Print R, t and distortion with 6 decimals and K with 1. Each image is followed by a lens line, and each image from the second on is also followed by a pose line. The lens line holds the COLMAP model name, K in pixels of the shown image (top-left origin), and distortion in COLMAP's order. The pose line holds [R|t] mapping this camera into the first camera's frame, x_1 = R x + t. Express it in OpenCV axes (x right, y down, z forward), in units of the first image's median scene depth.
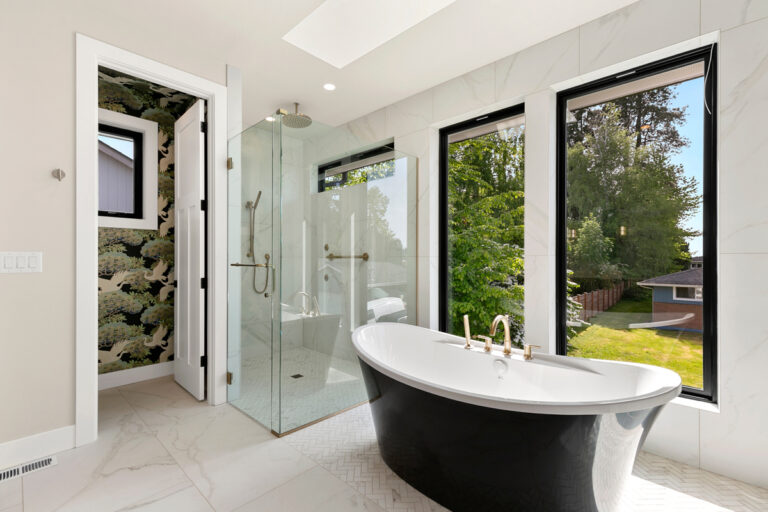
lens RADIAL K [[345.6, 0, 389.8], [0, 345.6, 257.9], [0, 0, 1]] dist [0.012652, -0.000162]
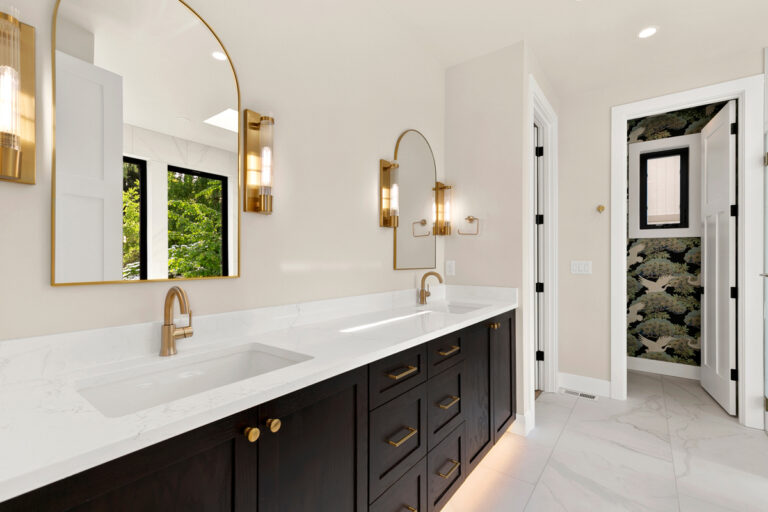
lens RADIAL K [[345.6, 0, 379.9], [0, 345.6, 254.9], [0, 0, 1]] dist [0.012652, -0.000162]
pose [[0.098313, -0.006823, -0.995132, 0.282511], [0.000089, 0.999977, -0.006847, -0.021351], [0.995156, 0.000585, 0.098311, -0.051965]]
